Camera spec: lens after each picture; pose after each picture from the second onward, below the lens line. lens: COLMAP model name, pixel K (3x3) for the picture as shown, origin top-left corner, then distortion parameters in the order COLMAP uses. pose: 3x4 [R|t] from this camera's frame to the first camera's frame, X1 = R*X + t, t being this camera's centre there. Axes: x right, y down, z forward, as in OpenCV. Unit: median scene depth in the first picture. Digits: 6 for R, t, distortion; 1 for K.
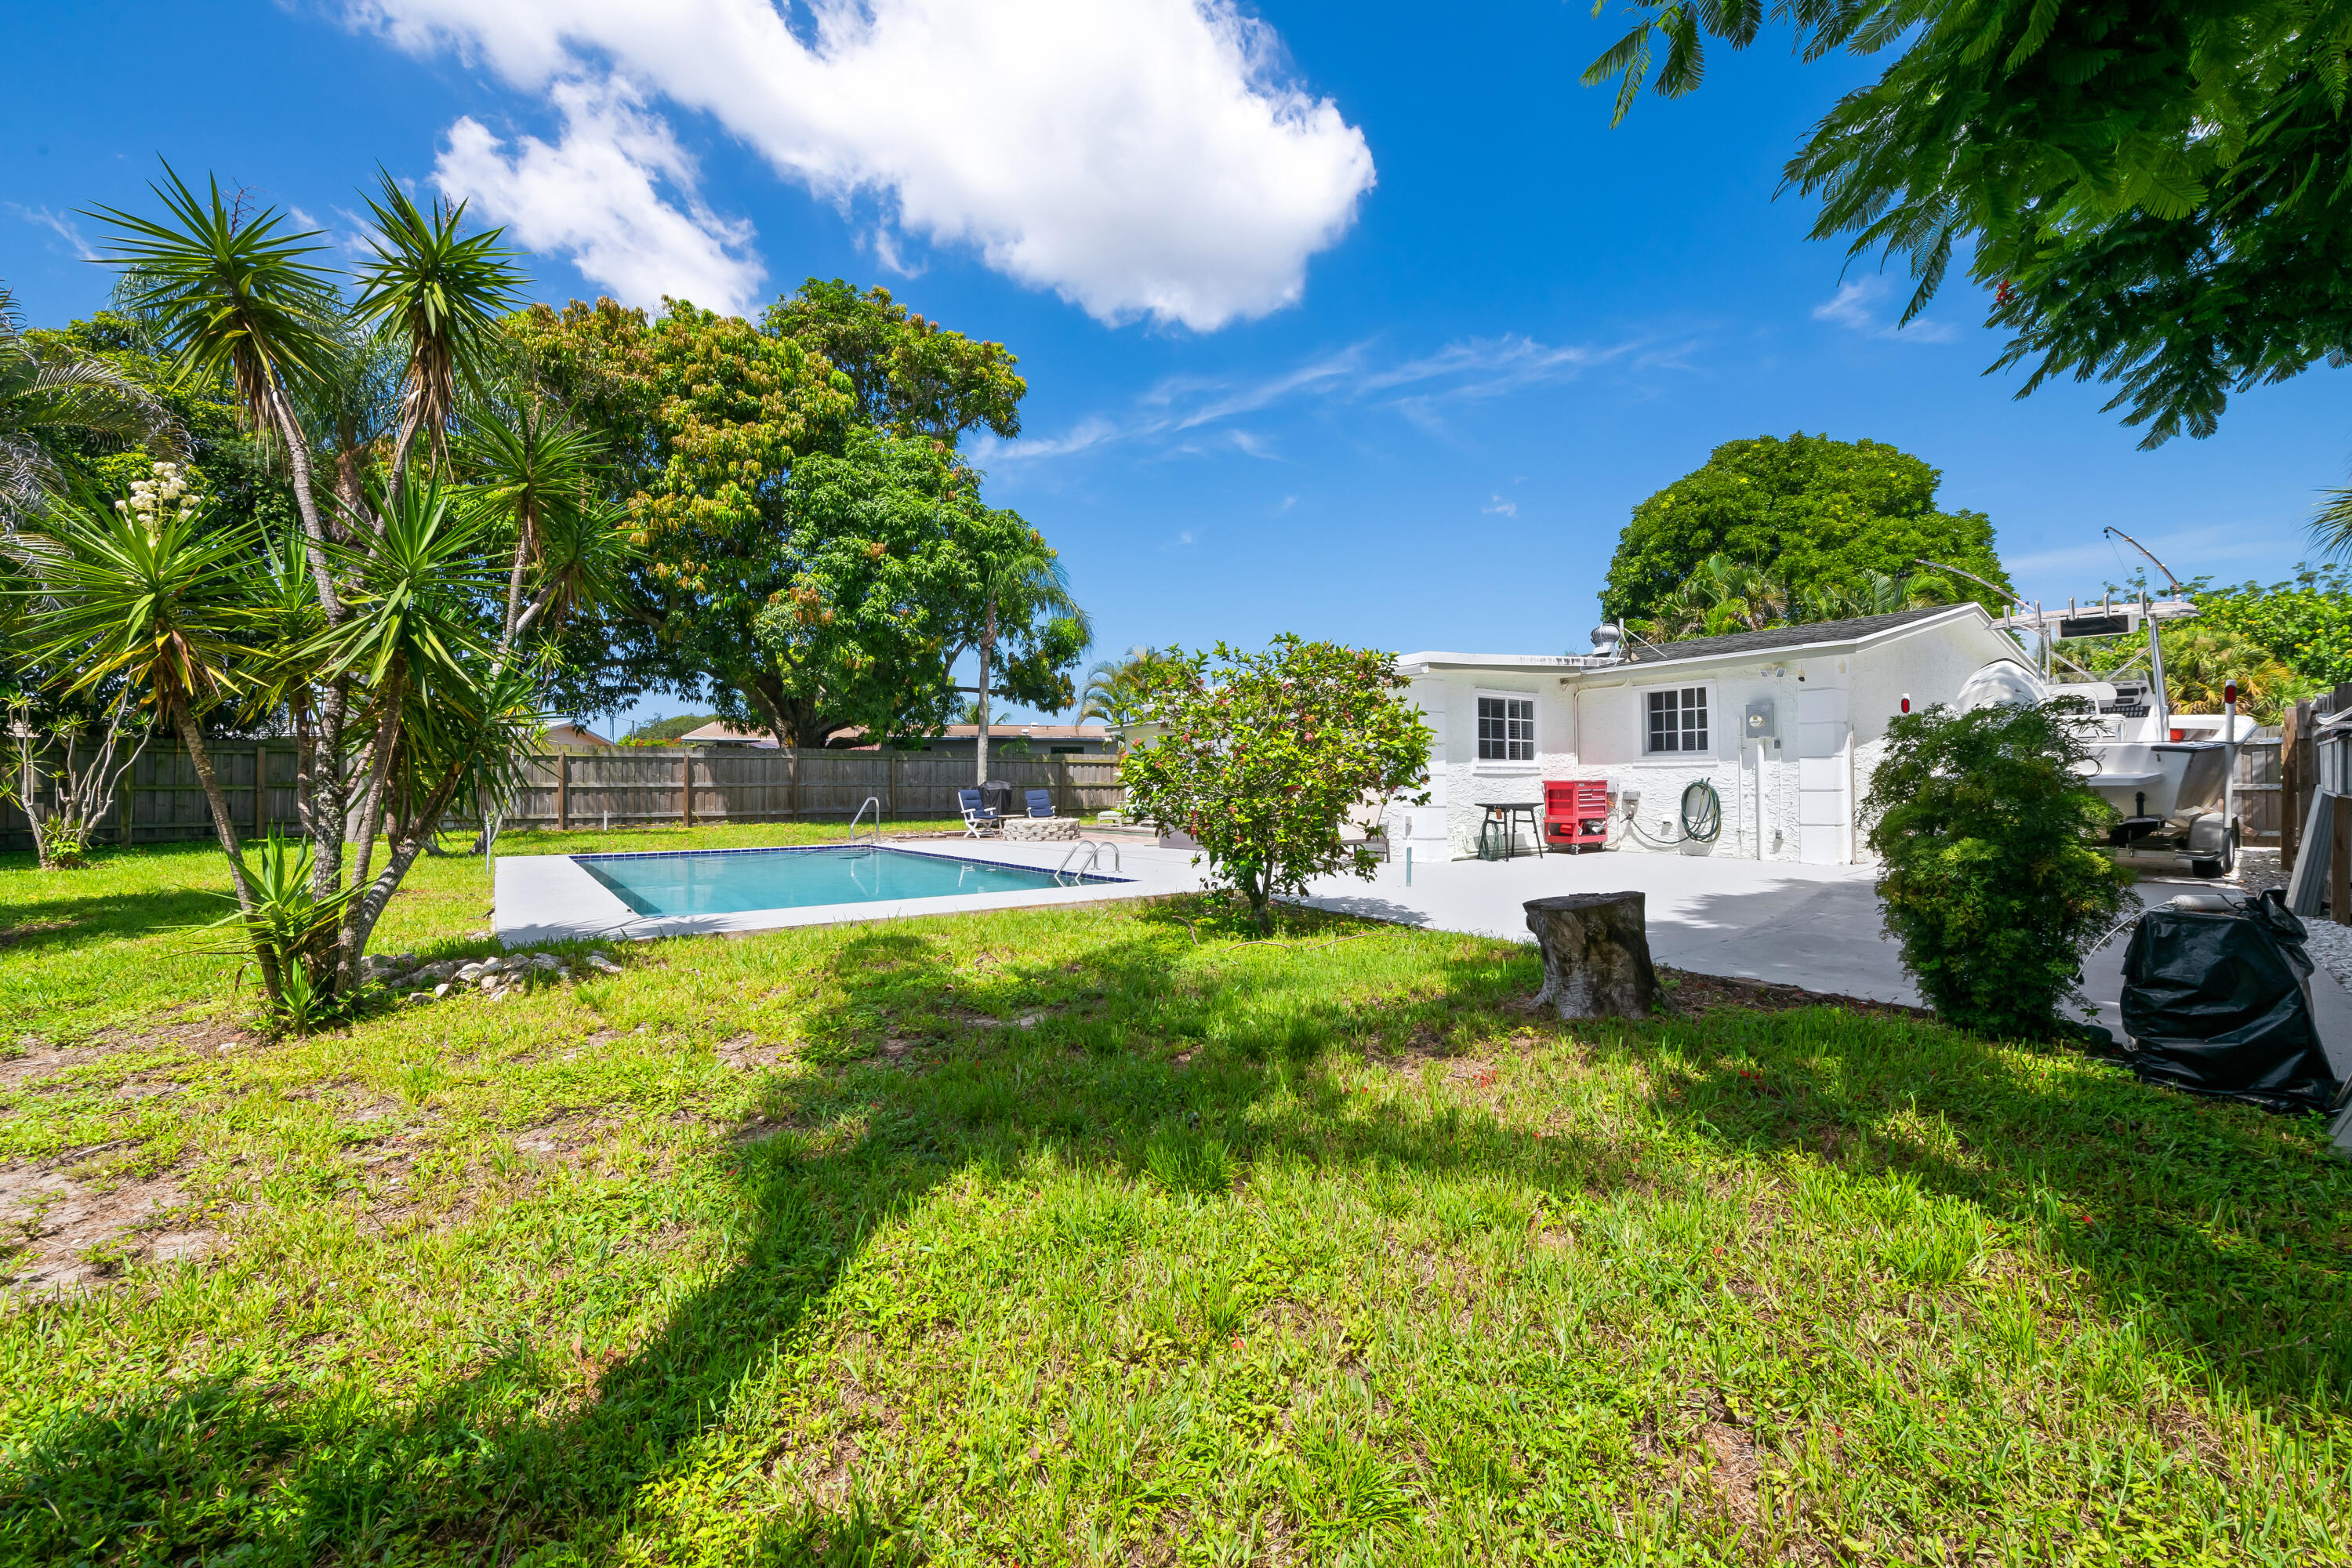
lens RADIAL K [[936.8, 0, 1190.3], [0, 936.8, 787.1], [0, 0, 1]] dist [-0.004356, 0.000018]
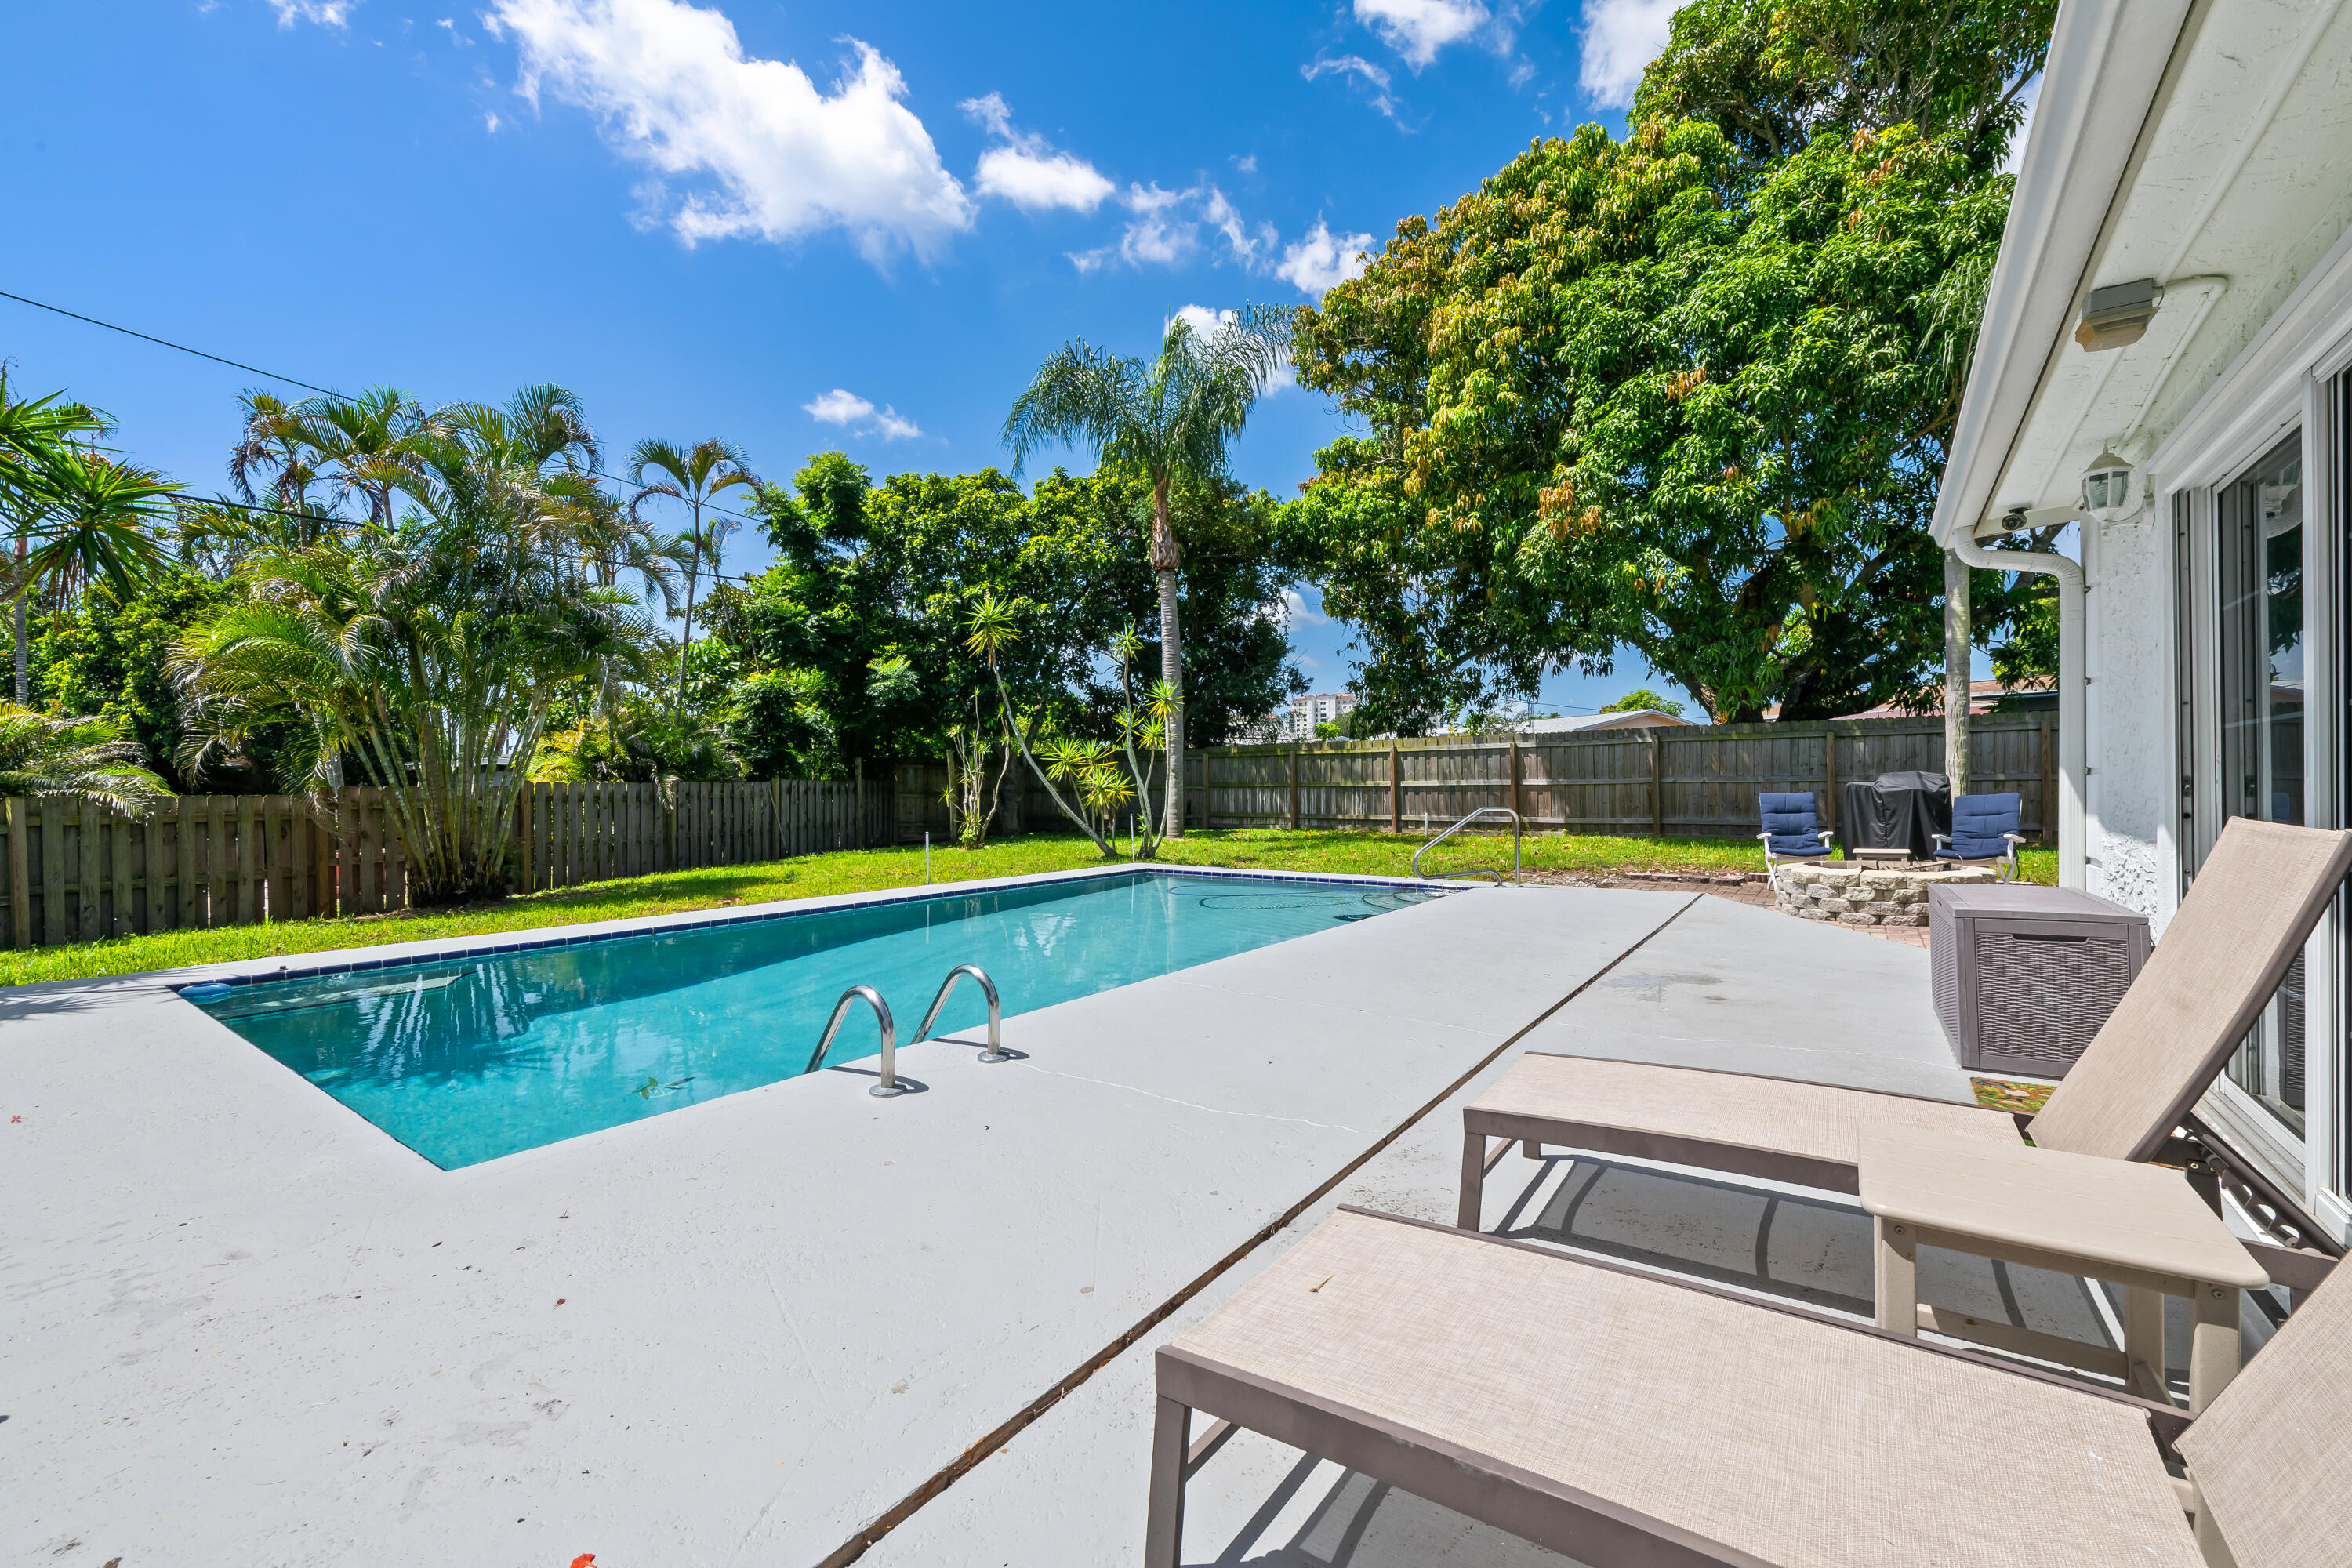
lens RADIAL K [[936.8, 0, 1191.0], [0, 936.8, 785.0], [0, 0, 1]] dist [-0.004356, 0.000018]
pose [[0.305621, 0.000139, -0.952153, 0.125304], [0.009052, 0.999954, 0.003051, -0.005145], [0.952110, -0.009551, 0.305605, 0.509312]]
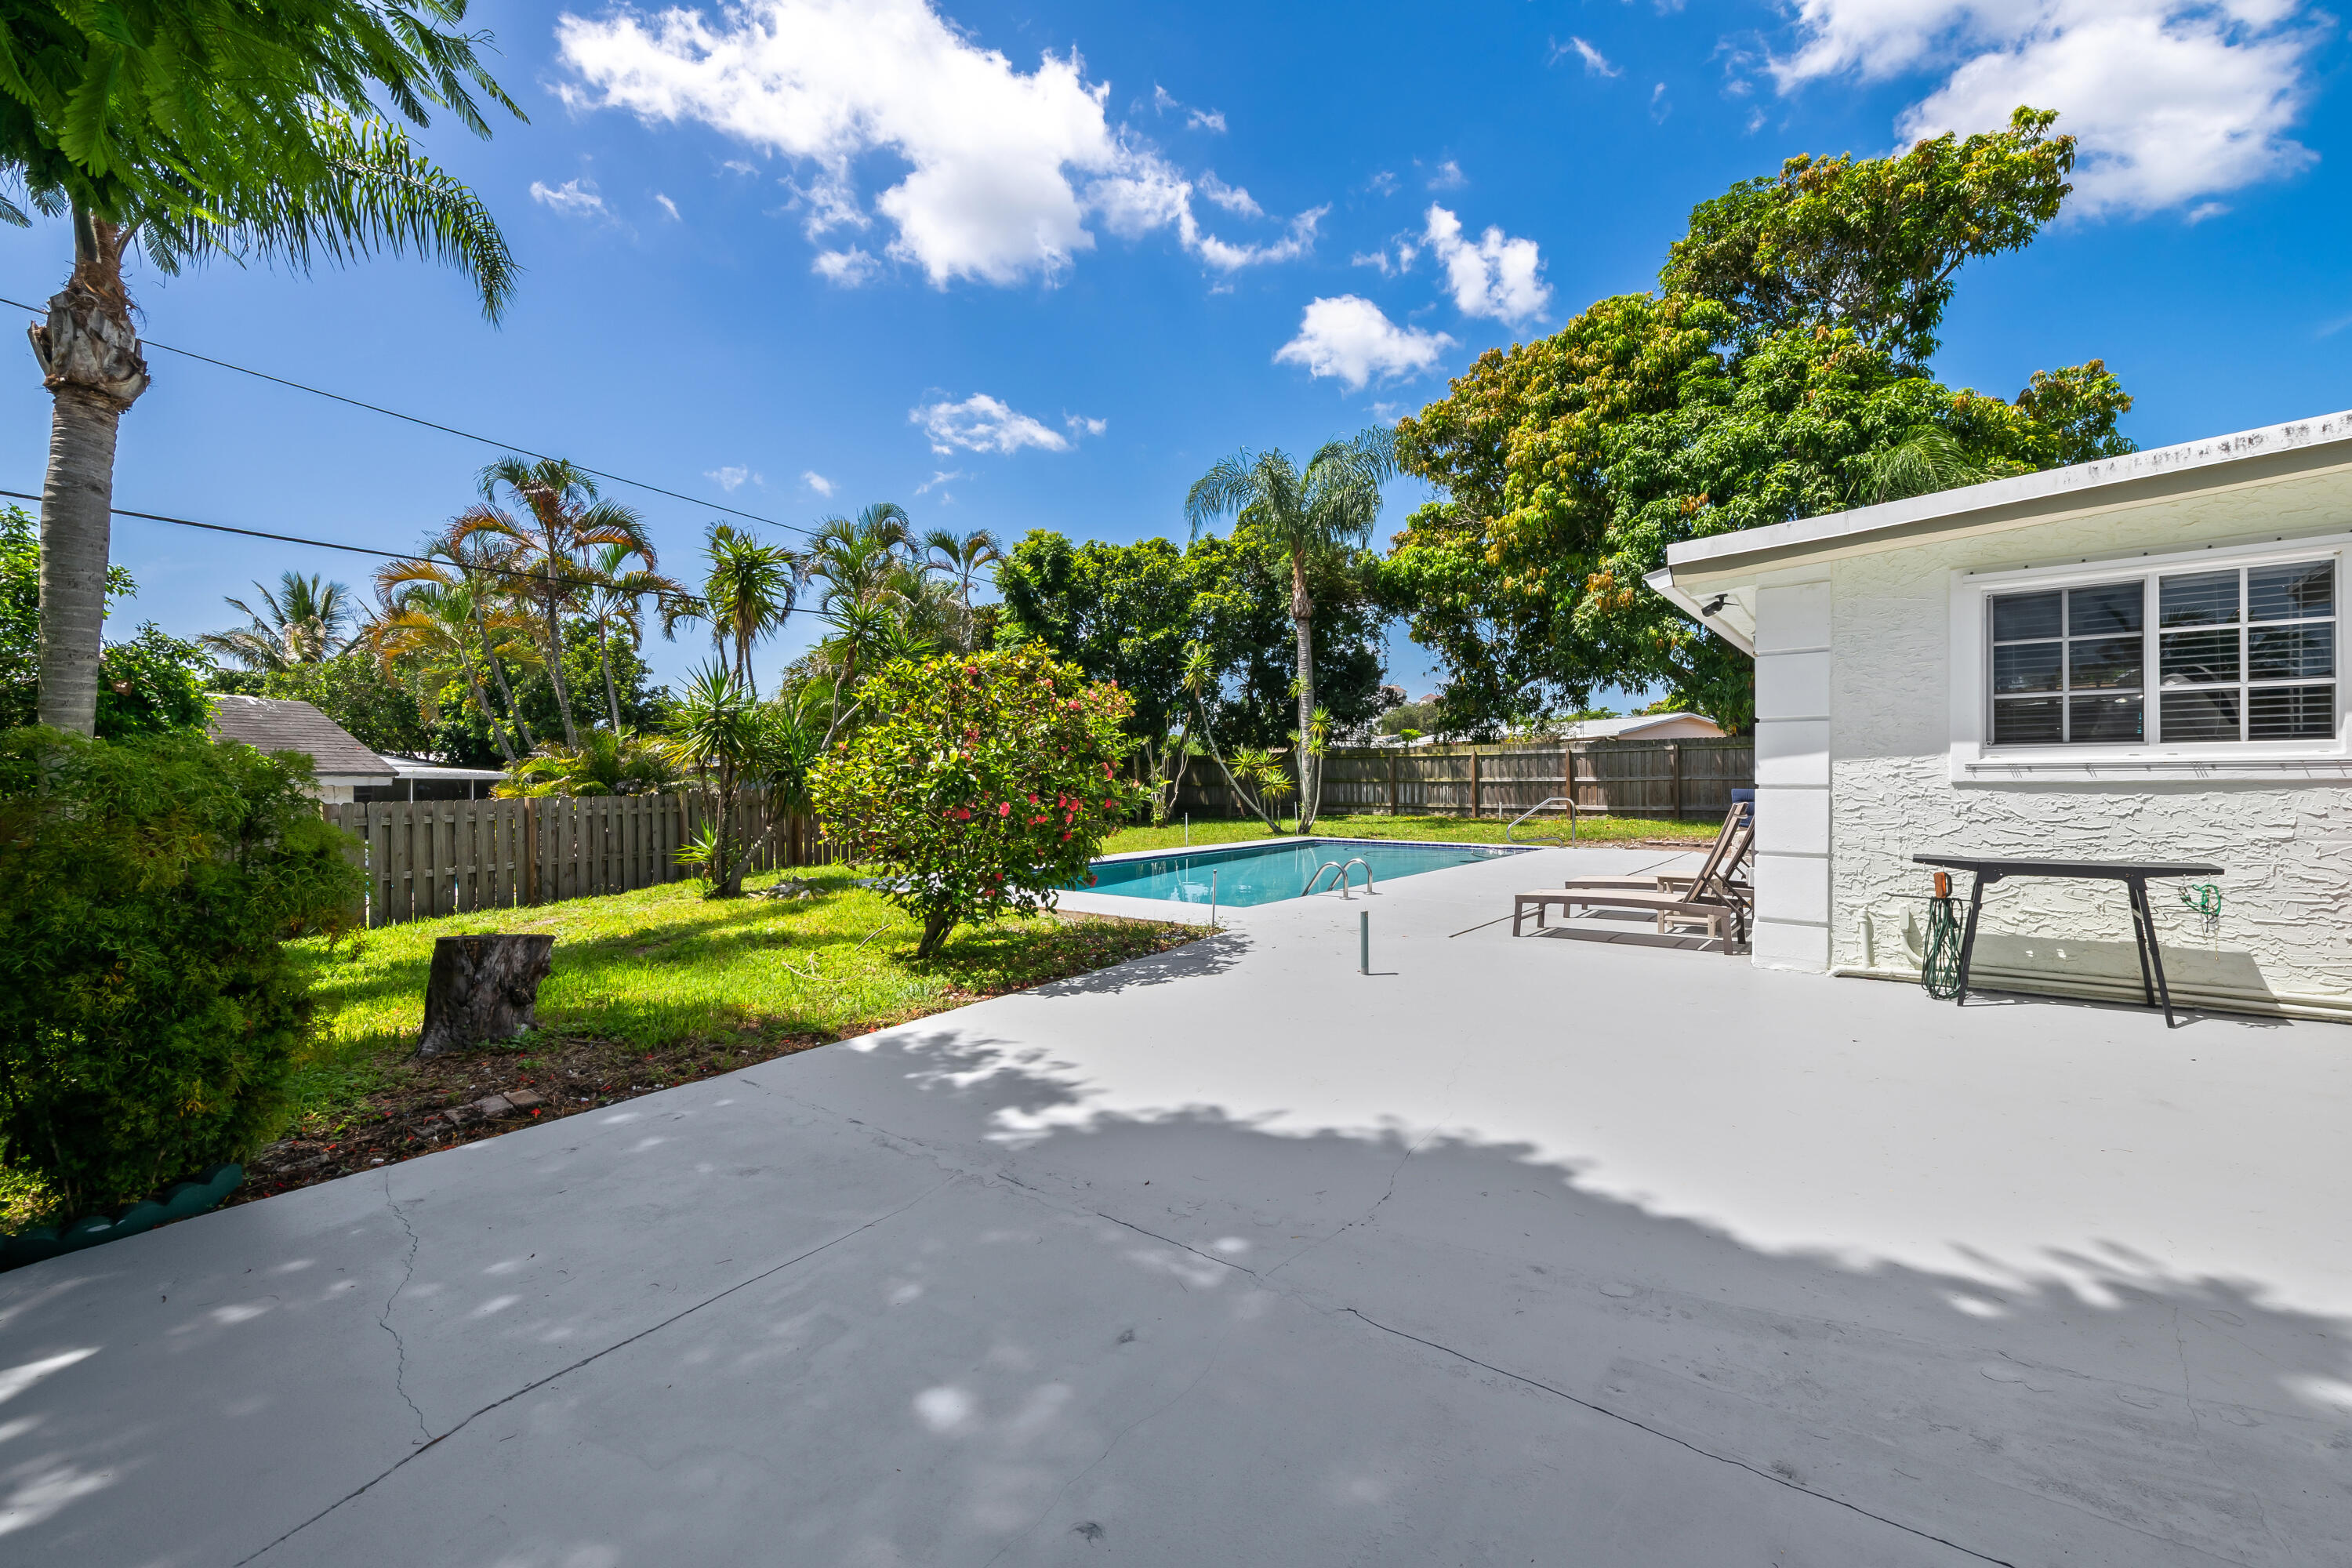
lens RADIAL K [[936.8, 0, 1180.5], [0, 936.8, 785.8], [0, 0, 1]] dist [-0.004356, 0.000018]
pose [[0.253869, 0.010151, -0.967185, 0.359776], [0.008165, 0.999887, 0.012637, -0.012105], [0.967204, -0.011105, 0.253757, 0.323727]]
